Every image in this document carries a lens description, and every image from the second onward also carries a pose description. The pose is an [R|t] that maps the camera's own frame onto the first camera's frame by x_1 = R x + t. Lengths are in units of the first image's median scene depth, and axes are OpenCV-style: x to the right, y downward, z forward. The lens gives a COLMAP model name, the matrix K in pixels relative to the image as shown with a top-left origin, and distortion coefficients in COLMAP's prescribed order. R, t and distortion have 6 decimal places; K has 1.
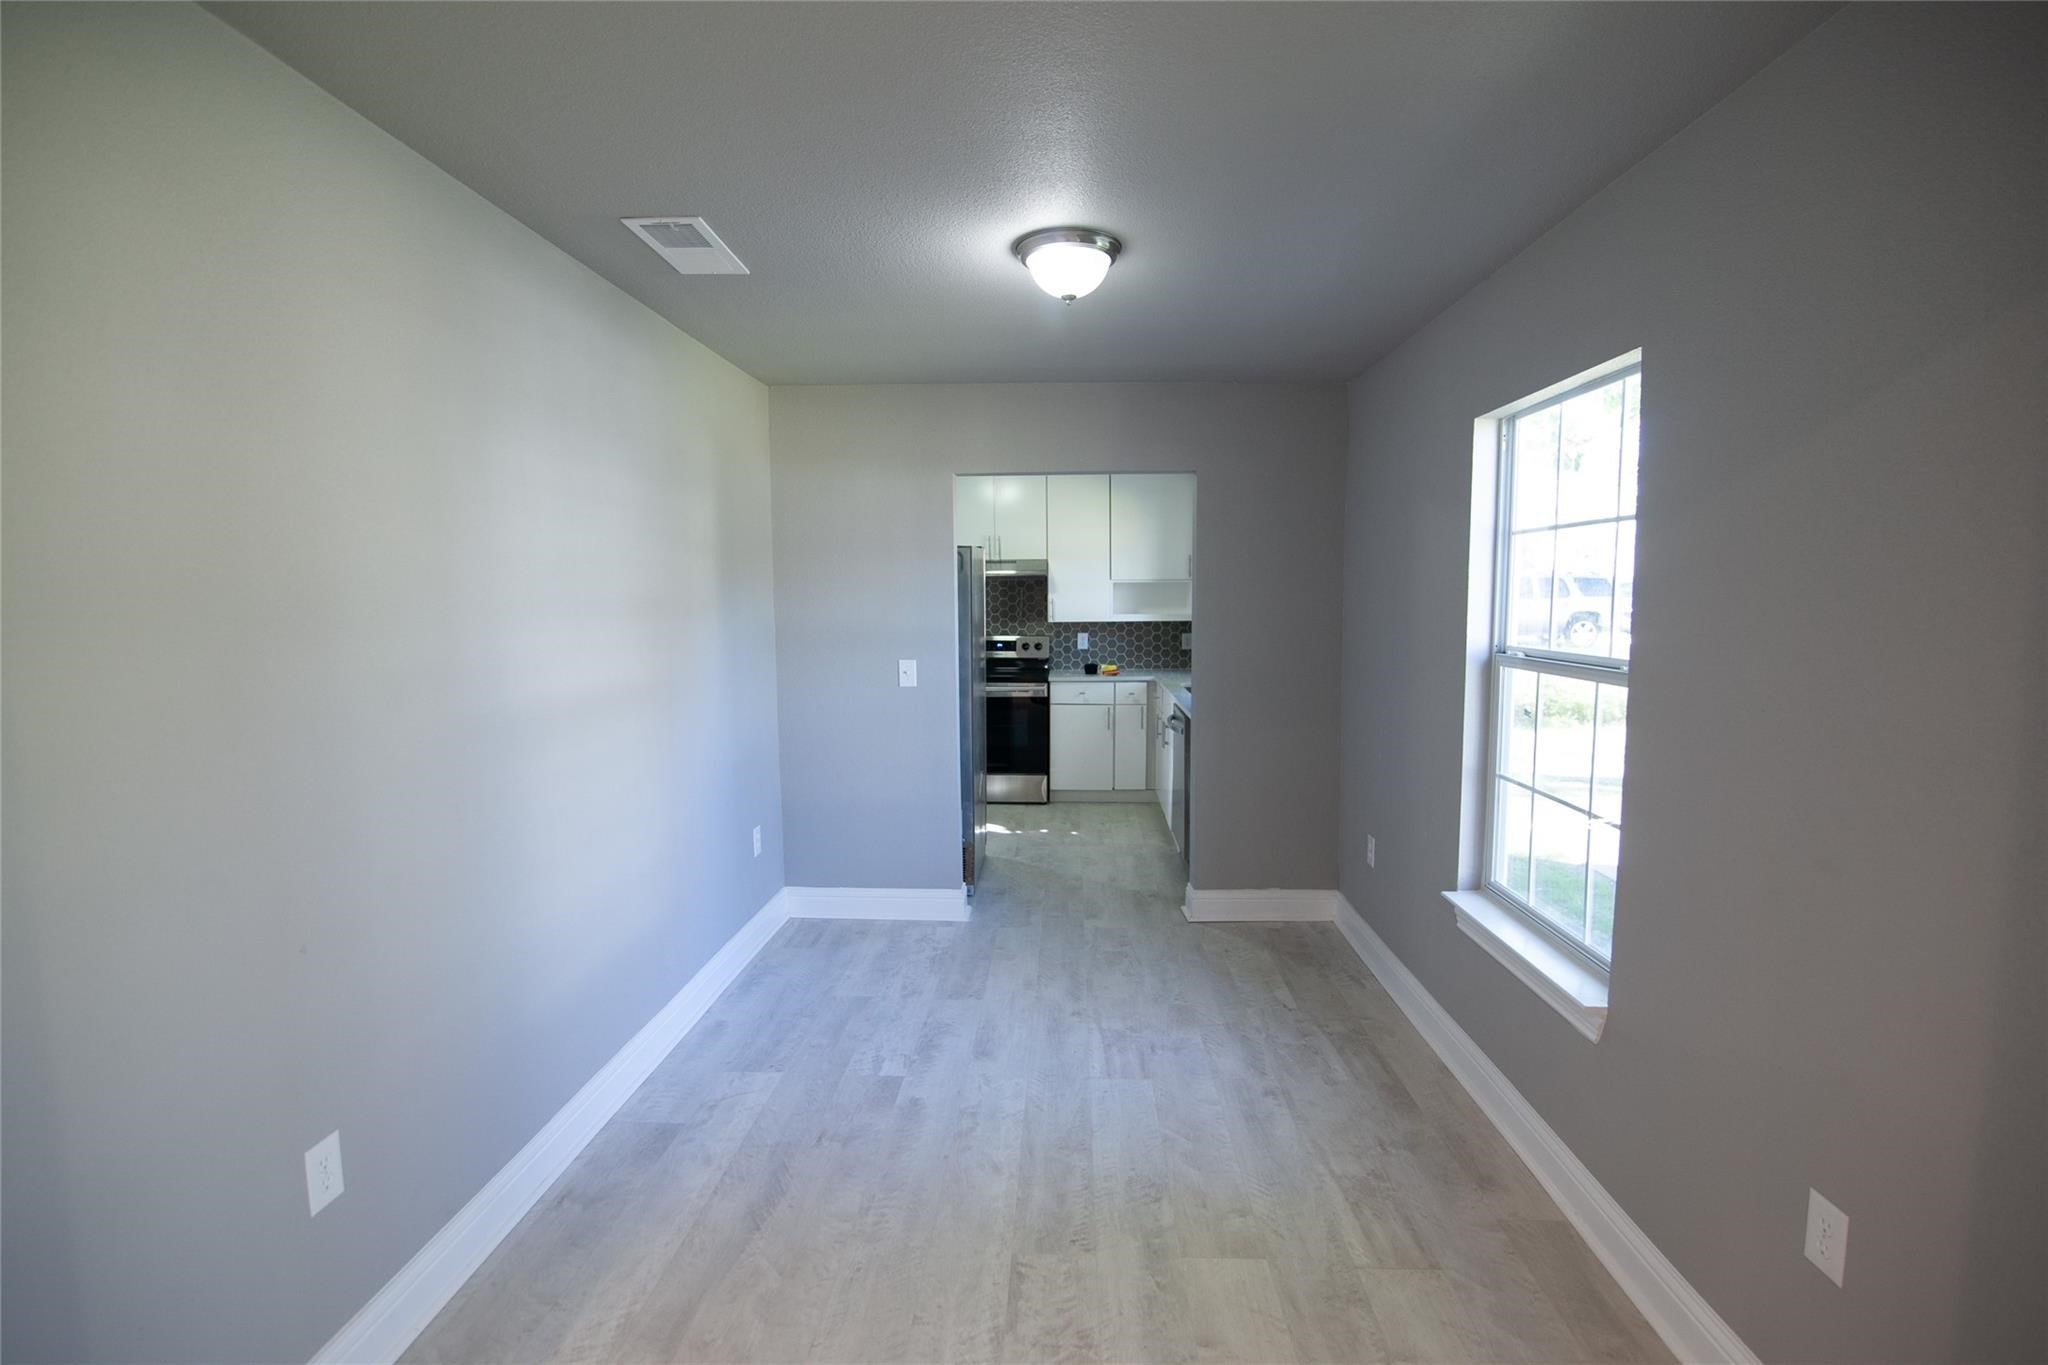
lens RADIAL K [[979.3, 0, 1024.0], [0, 979.3, 682.5], [0, 0, 1]] dist [-0.014675, -0.000100]
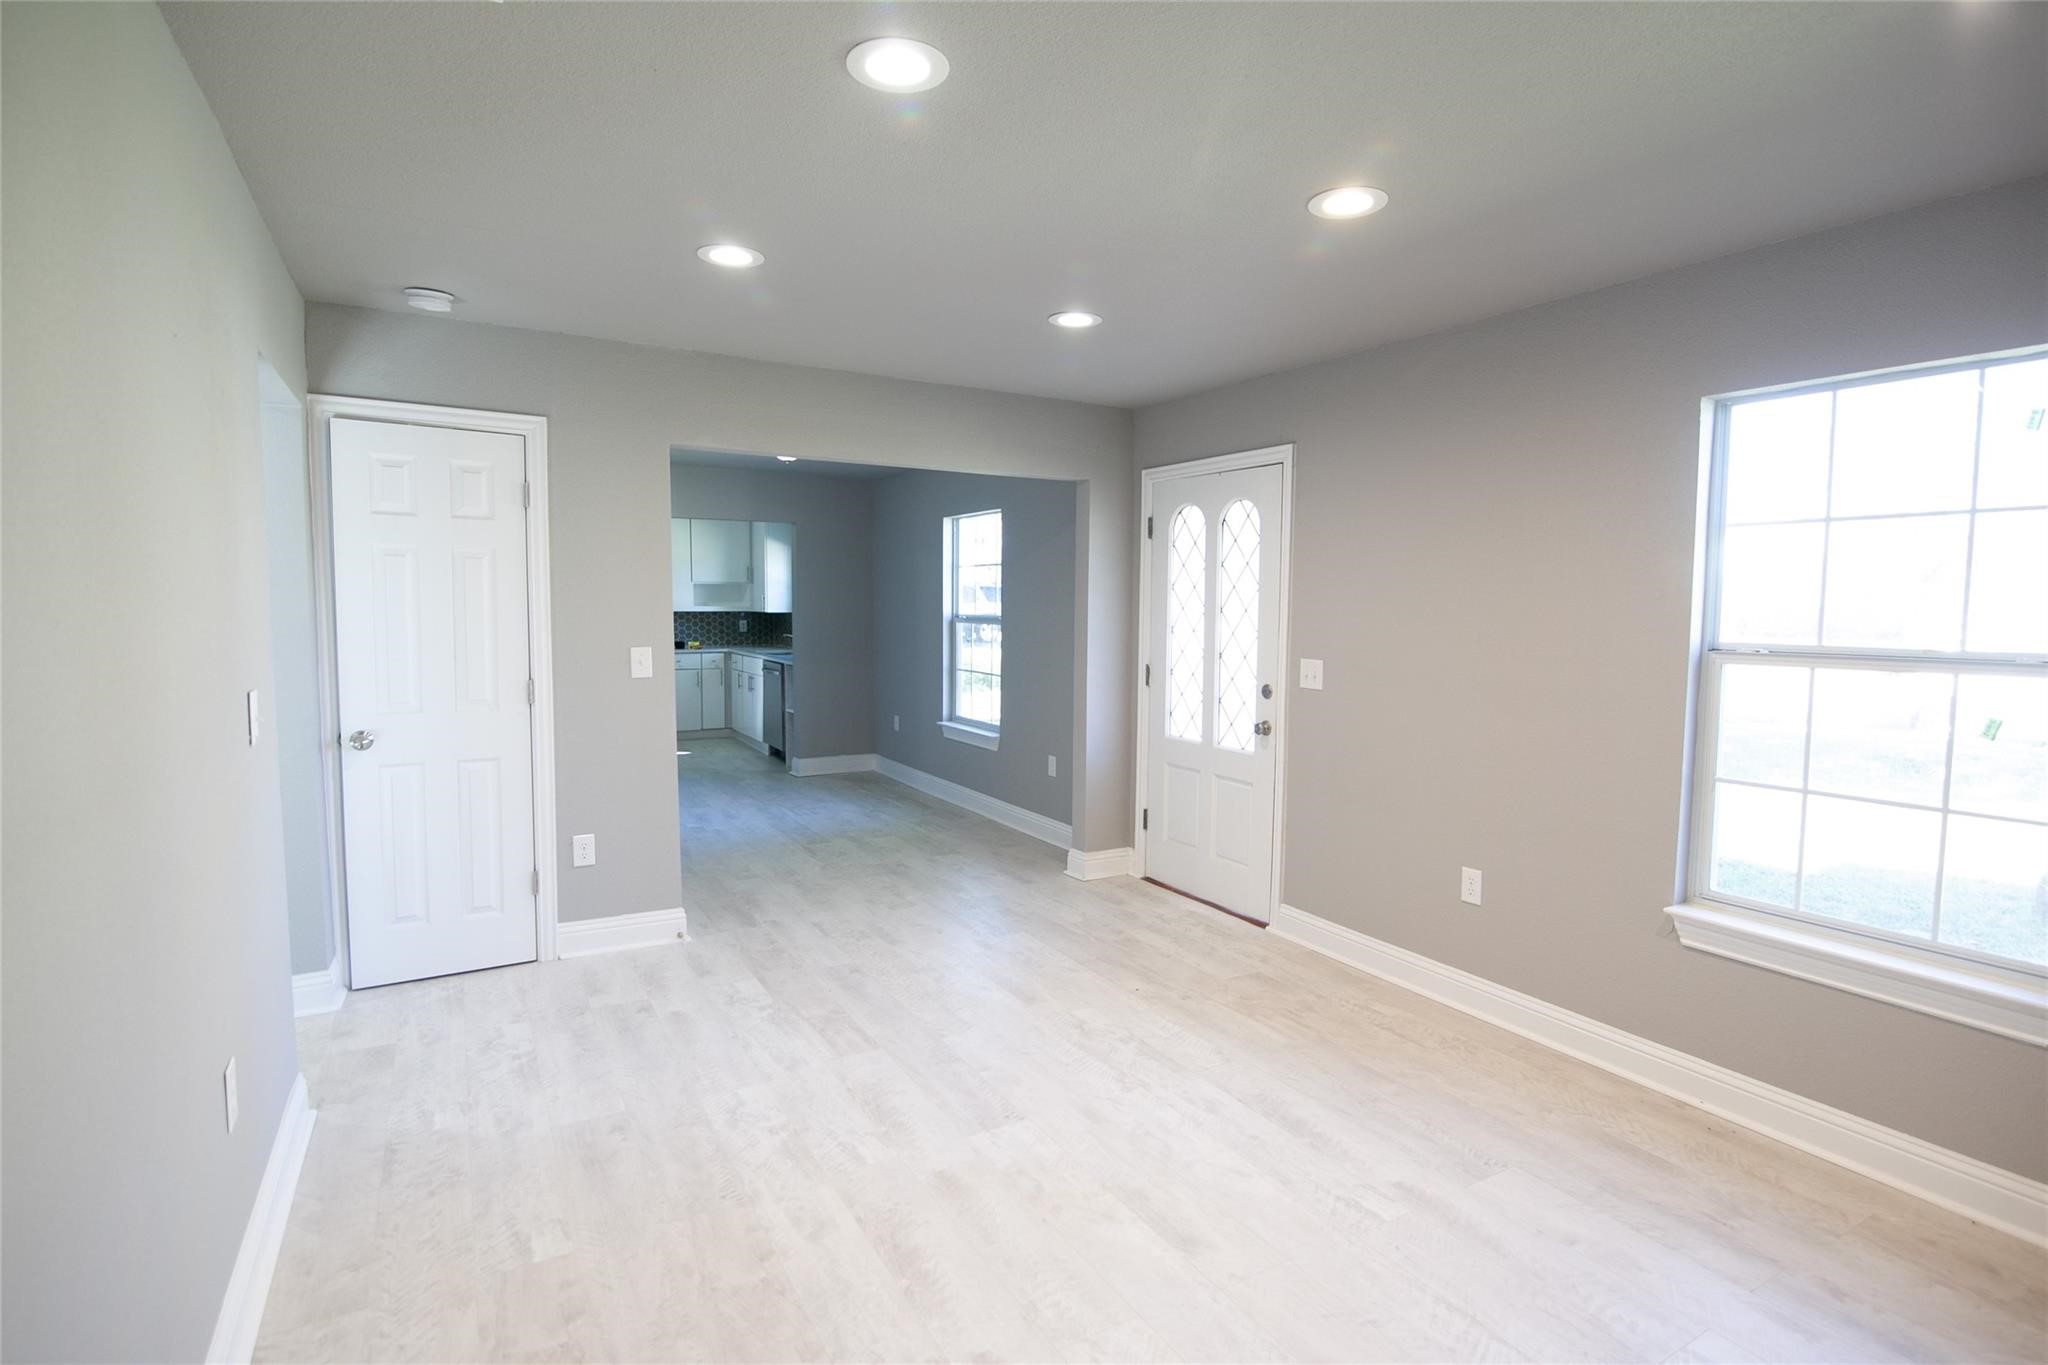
lens RADIAL K [[1008.6, 0, 1024.0], [0, 1008.6, 682.5], [0, 0, 1]] dist [-0.000168, -0.000015]
pose [[0.849408, -0.030123, 0.526877, -0.694096], [0.034102, 0.999416, 0.002161, 0.134785], [-0.526634, 0.016132, 0.849939, -1.211127]]
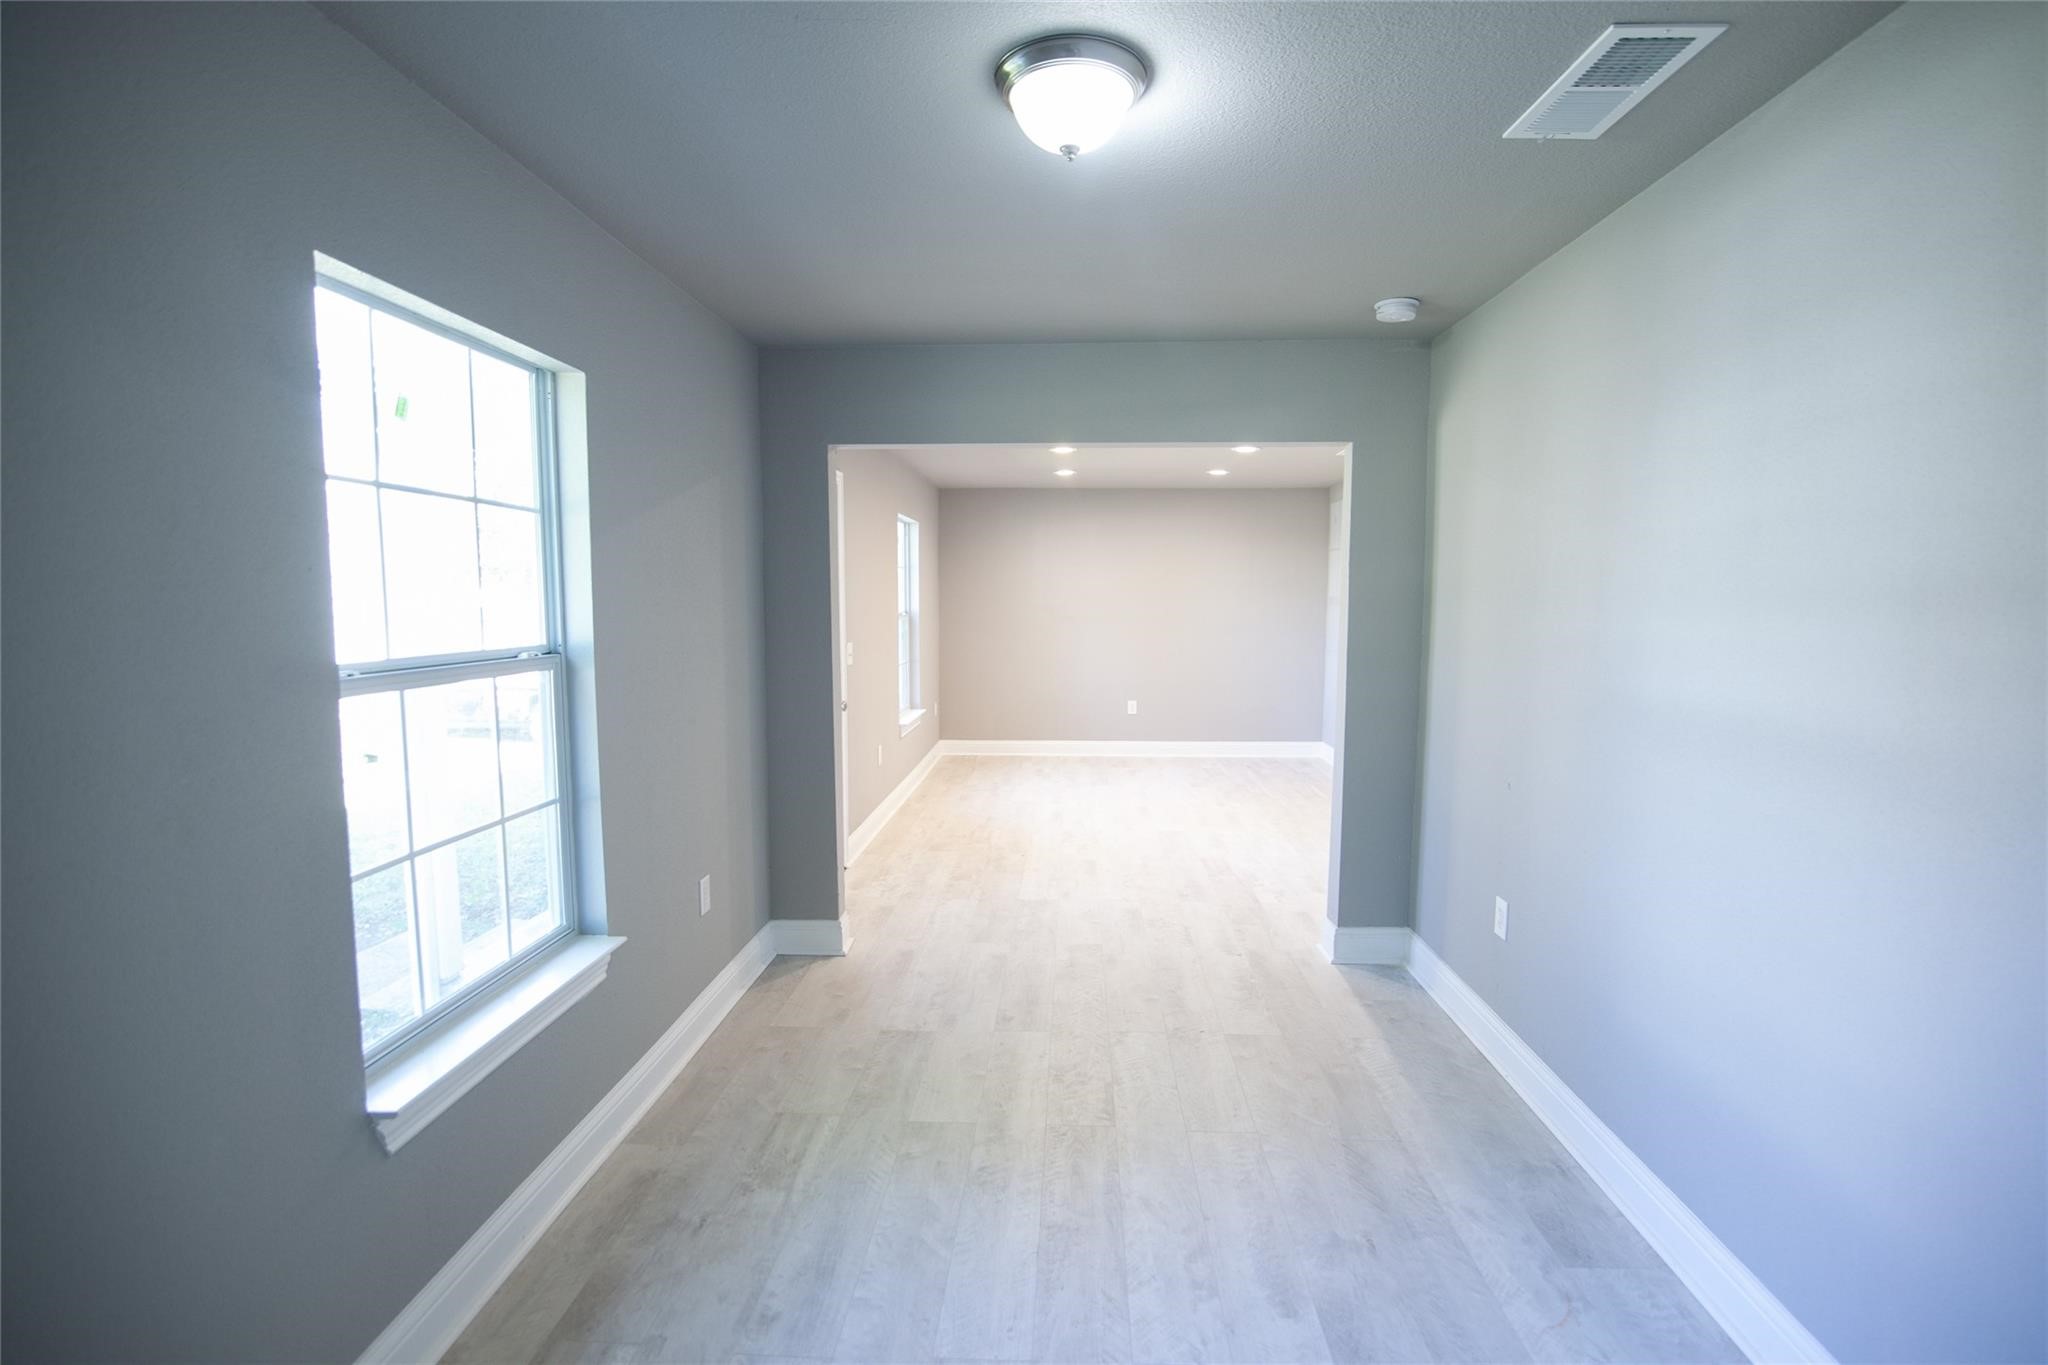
lens RADIAL K [[979.3, 0, 1024.0], [0, 979.3, 682.5], [0, 0, 1]] dist [-0.014675, -0.000100]
pose [[-0.999970, 0.002715, 0.007260, 0.070705], [0.003951, 0.984361, 0.176118, -0.133122], [-0.006668, 0.176141, -0.984342, 1.630718]]
